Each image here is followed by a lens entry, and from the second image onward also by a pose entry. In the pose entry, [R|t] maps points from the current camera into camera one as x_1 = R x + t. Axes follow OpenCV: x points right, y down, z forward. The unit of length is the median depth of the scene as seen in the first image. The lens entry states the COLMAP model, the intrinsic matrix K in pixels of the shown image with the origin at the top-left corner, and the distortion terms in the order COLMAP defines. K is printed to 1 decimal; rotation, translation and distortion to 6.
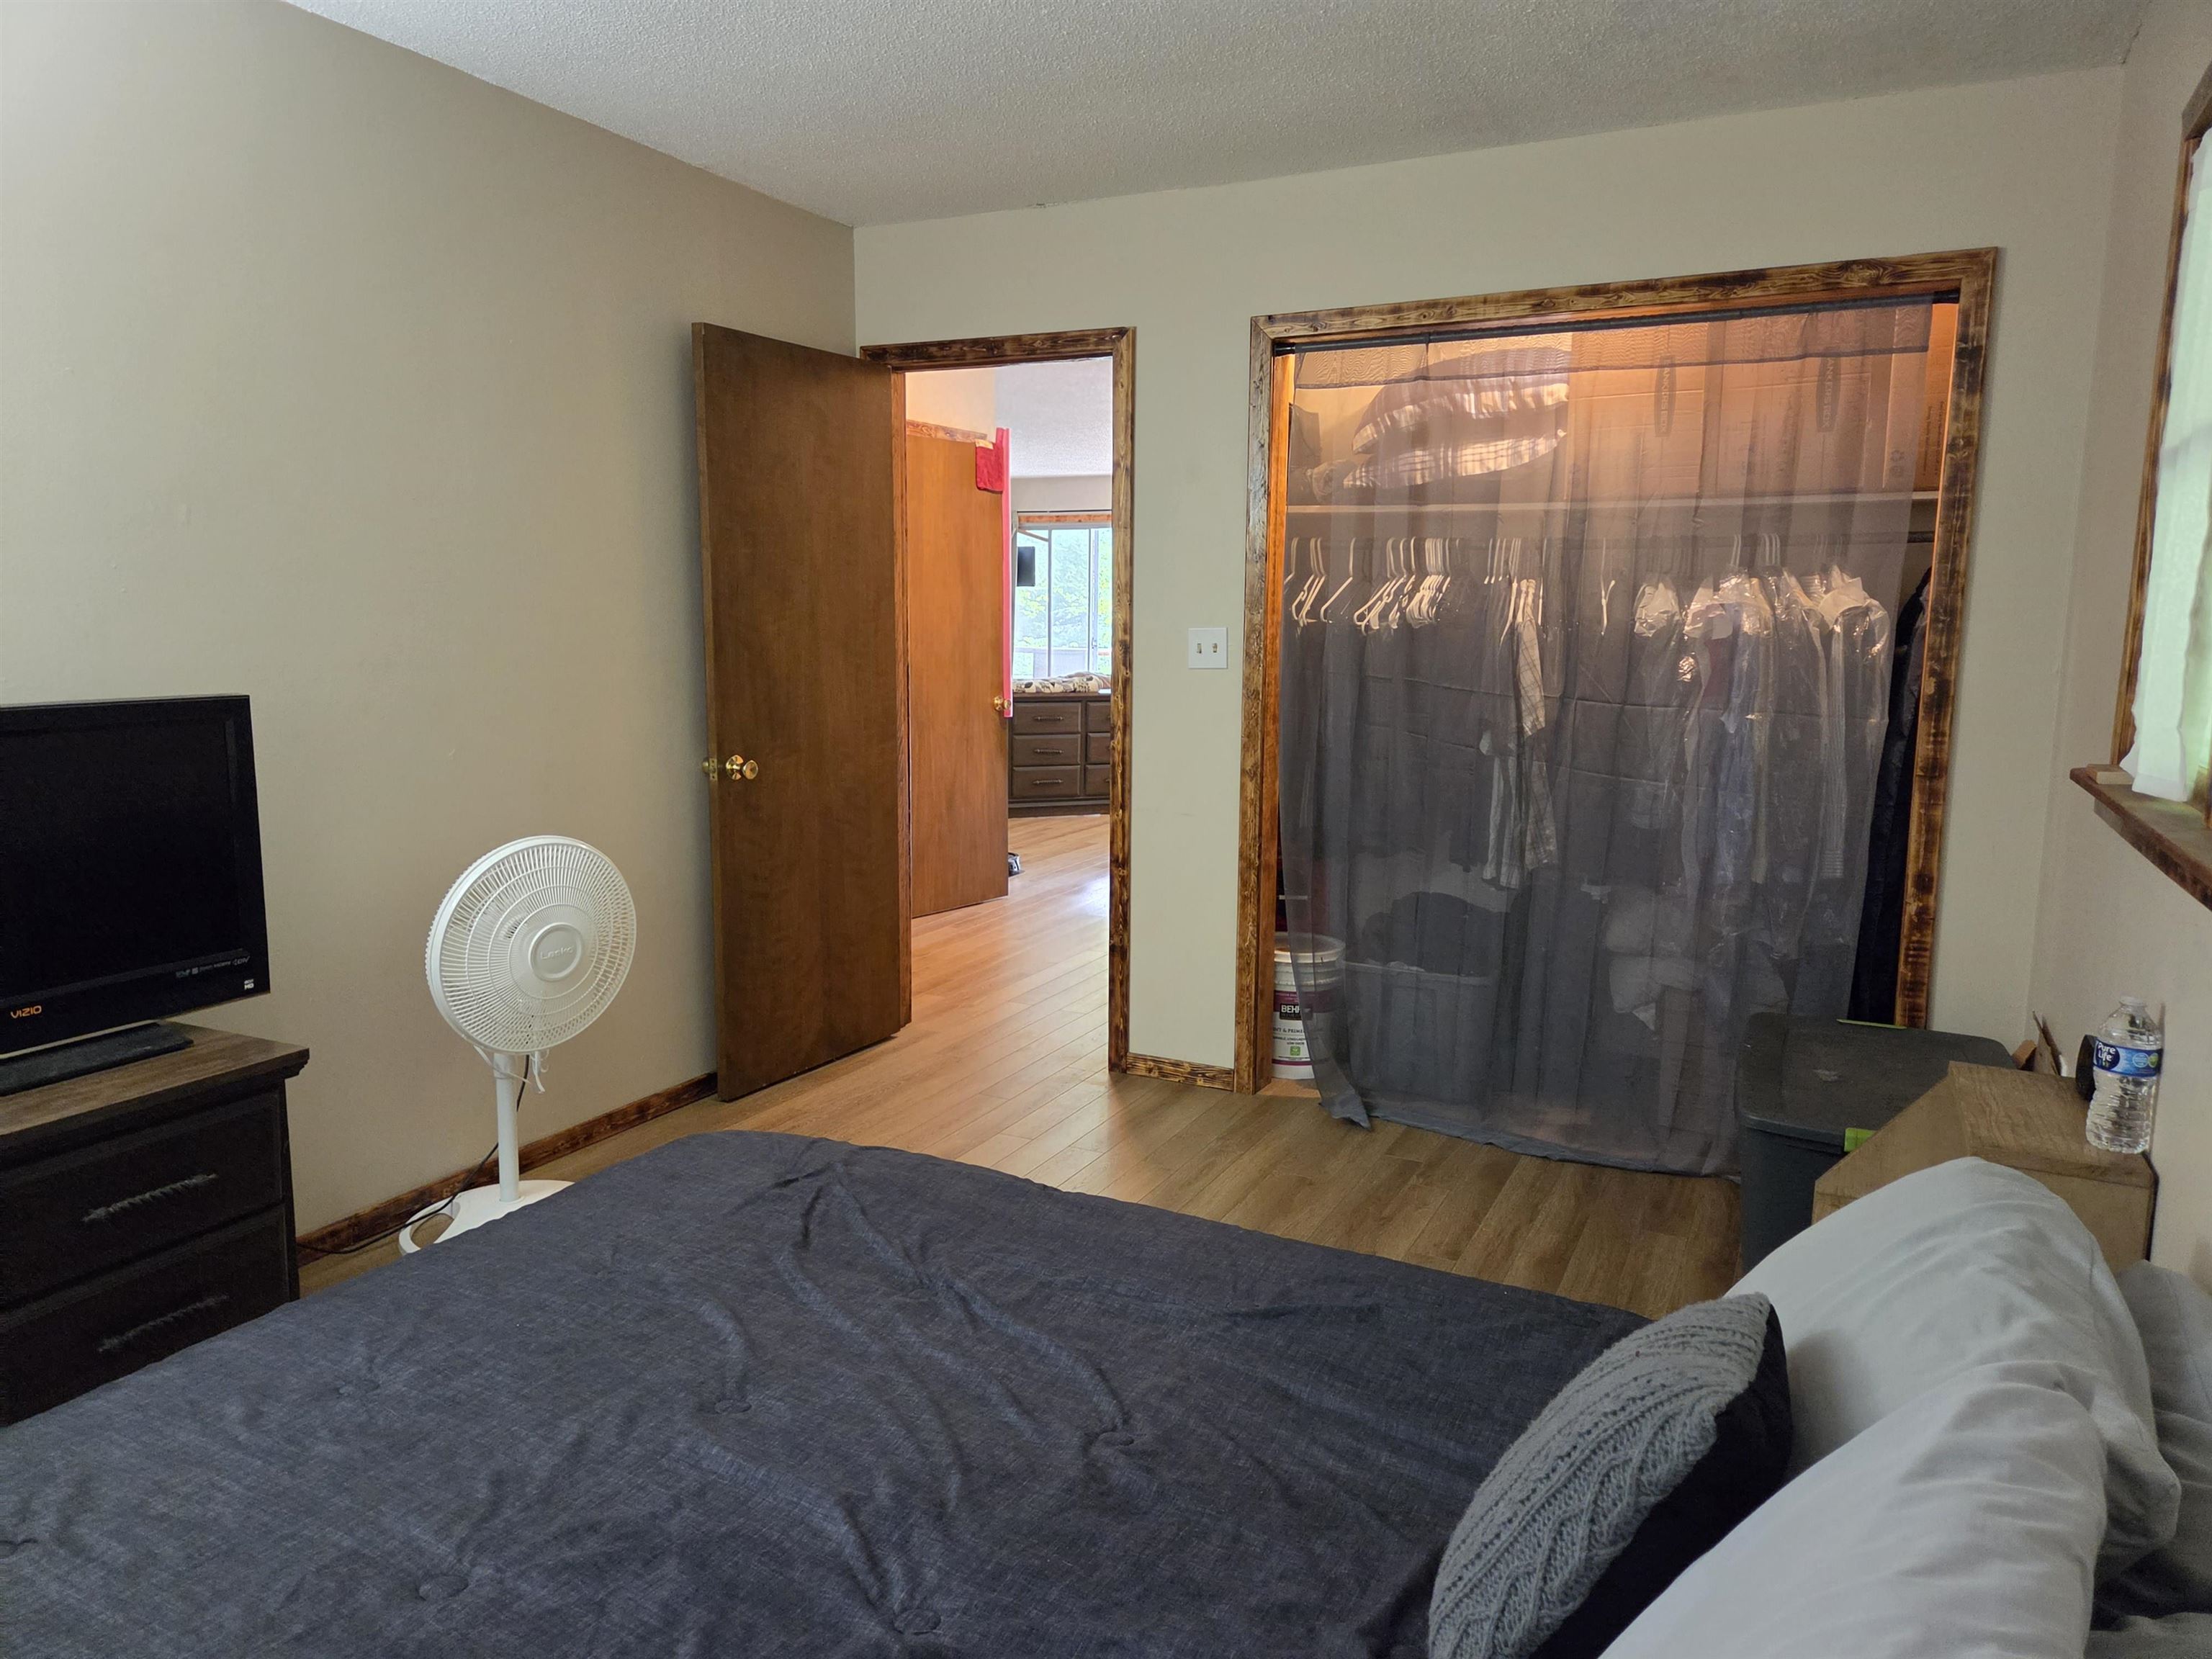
lens RADIAL K [[1473.0, 0, 1100.6], [0, 1473.0, 830.9], [0, 0, 1]] dist [0.070003, -0.056531]
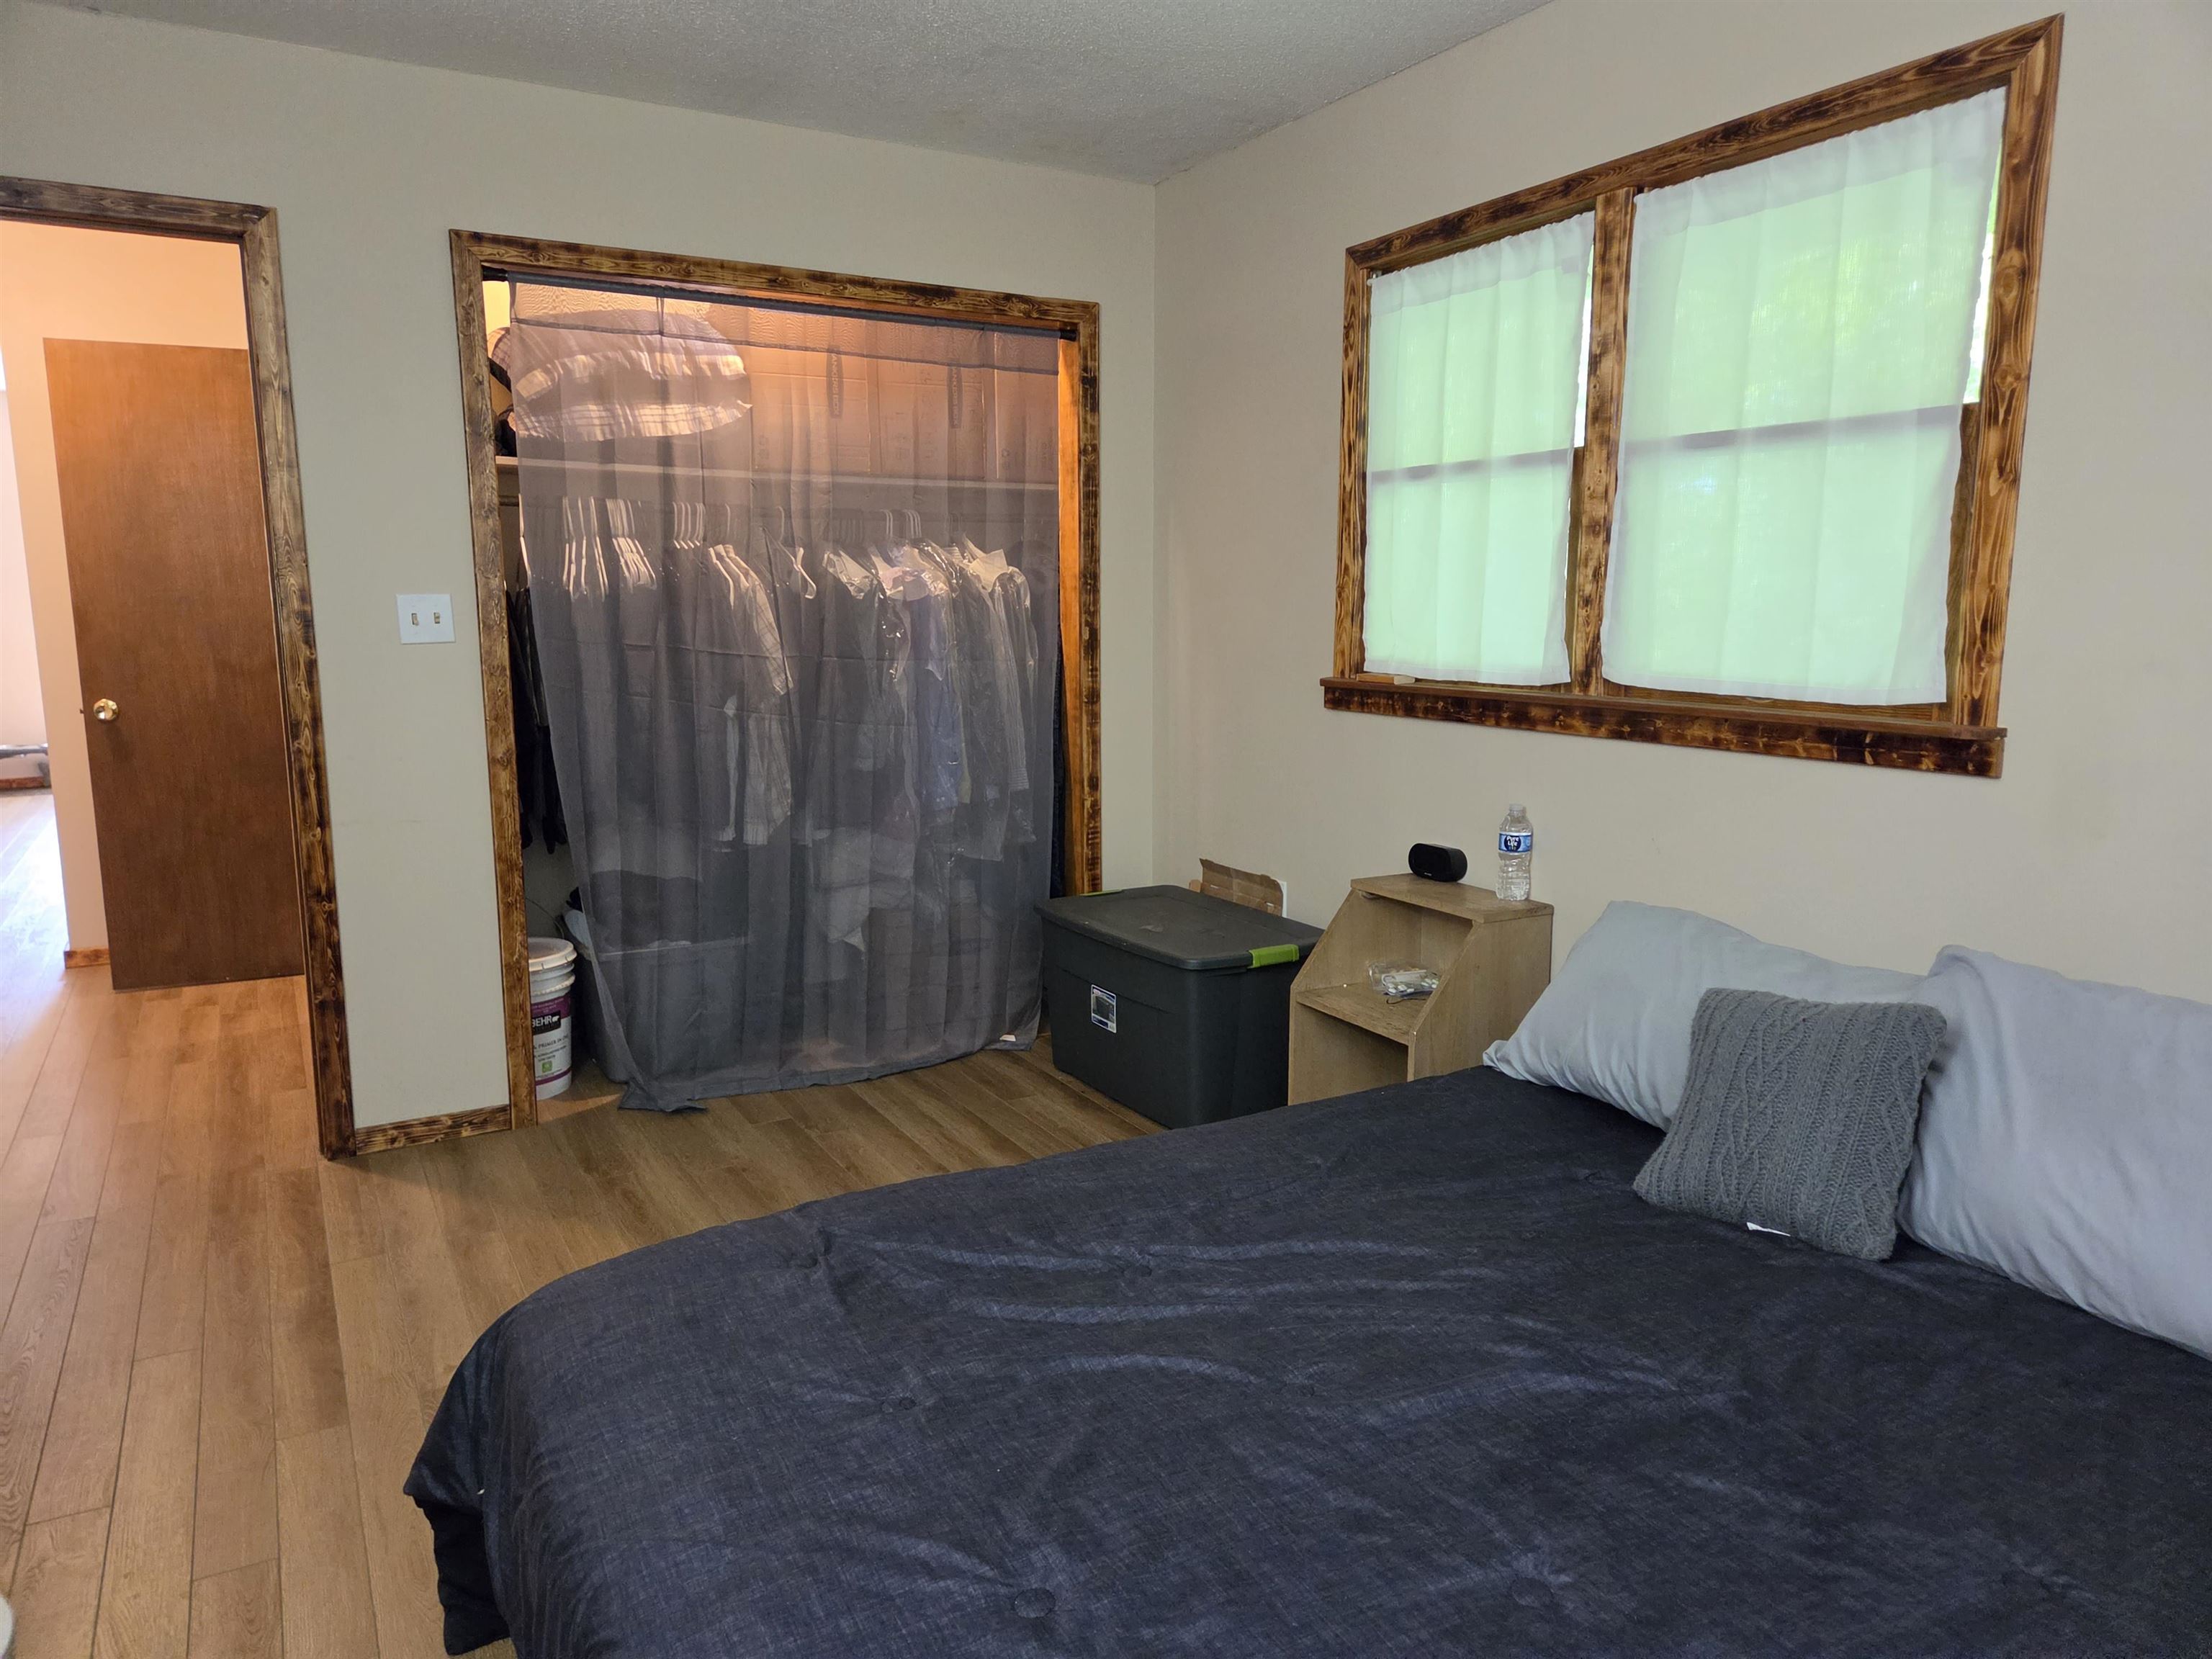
lens RADIAL K [[1473.0, 0, 1100.9], [0, 1473.0, 825.2], [0, 0, 1]] dist [0.070003, -0.056531]
pose [[0.548894, -0.142808, 0.823603, -0.455092], [0.128290, 0.988017, 0.085817, -0.033795], [-0.825989, 0.058556, 0.560637, 0.230377]]
